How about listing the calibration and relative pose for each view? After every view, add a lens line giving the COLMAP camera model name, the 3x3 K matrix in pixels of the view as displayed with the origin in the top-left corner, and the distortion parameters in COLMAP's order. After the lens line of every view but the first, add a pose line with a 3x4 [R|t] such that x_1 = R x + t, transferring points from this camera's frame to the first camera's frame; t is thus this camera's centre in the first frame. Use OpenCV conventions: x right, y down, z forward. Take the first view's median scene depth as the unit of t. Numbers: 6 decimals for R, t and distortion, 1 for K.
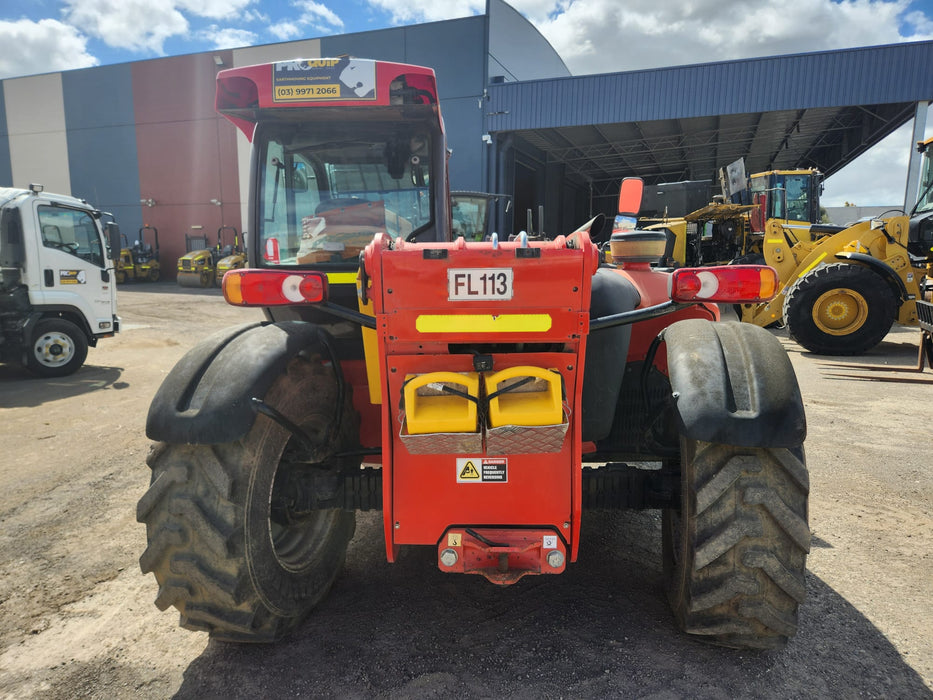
lens RADIAL K [[619.7, 0, 457.9], [0, 619.7, 353.3], [0, 0, 1]] dist [0.067487, -0.053460]
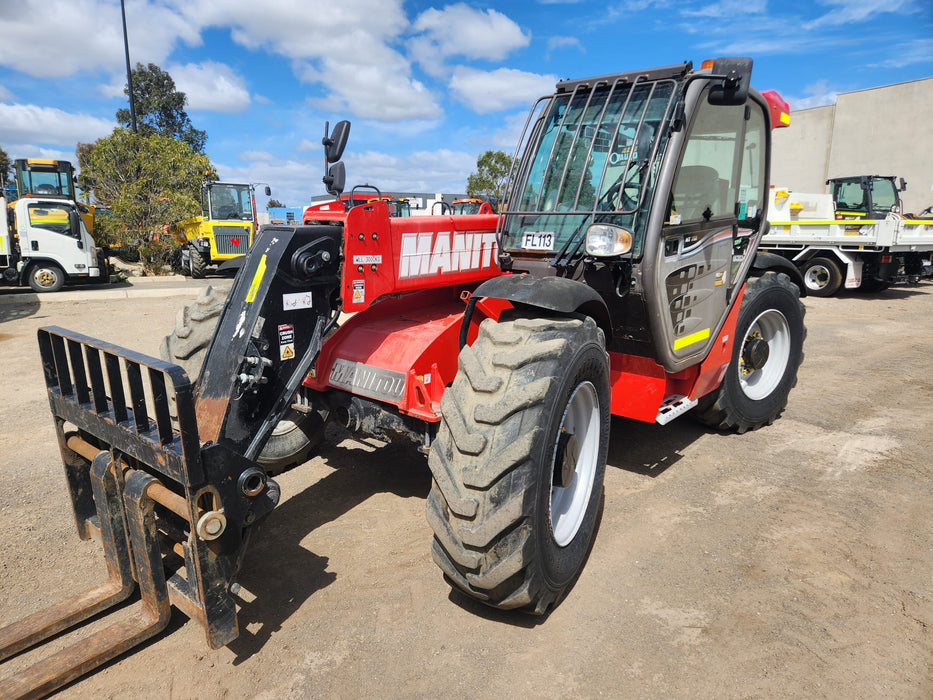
lens RADIAL K [[625.8, 0, 459.6], [0, 625.8, 351.2], [0, 0, 1]] dist [0.051575, -0.003187]
pose [[-0.771887, -0.133609, 0.621562, -0.881763], [0.087158, 0.946198, 0.311630, -0.439332], [-0.629757, 0.294717, -0.718712, 3.088925]]
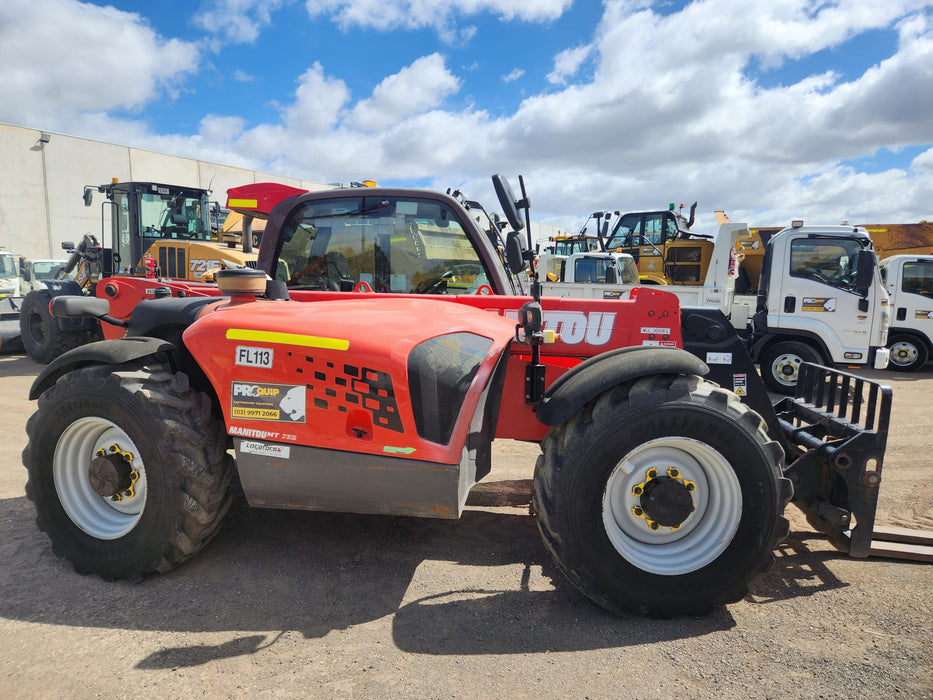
lens RADIAL K [[619.8, 0, 463.4], [0, 619.8, 353.8], [0, 0, 1]] dist [0.075987, -0.060861]
pose [[-0.128997, 0.112396, -0.985255, 1.770967], [-0.149816, 0.979943, 0.131405, -0.325469], [0.980263, 0.164558, -0.109571, 1.986247]]
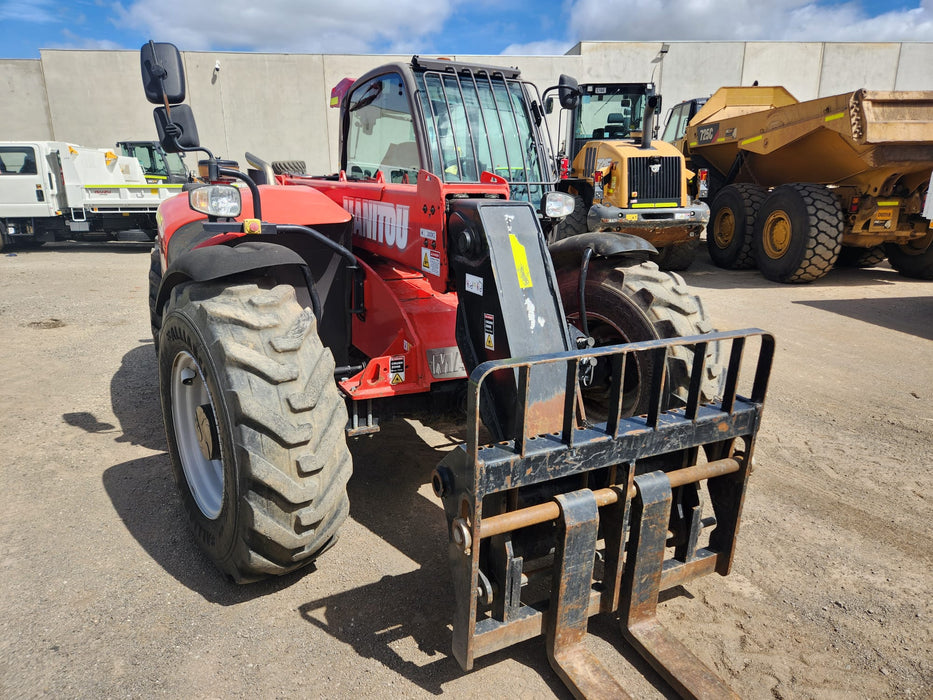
lens RADIAL K [[622.5, 0, 467.6], [0, 622.5, 347.3], [0, 0, 1]] dist [0.066227, -0.055134]
pose [[-0.889441, 0.113214, -0.442807, 0.594261], [-0.068553, 0.924829, 0.374154, -0.480182], [0.451880, 0.363143, -0.814820, 3.281454]]
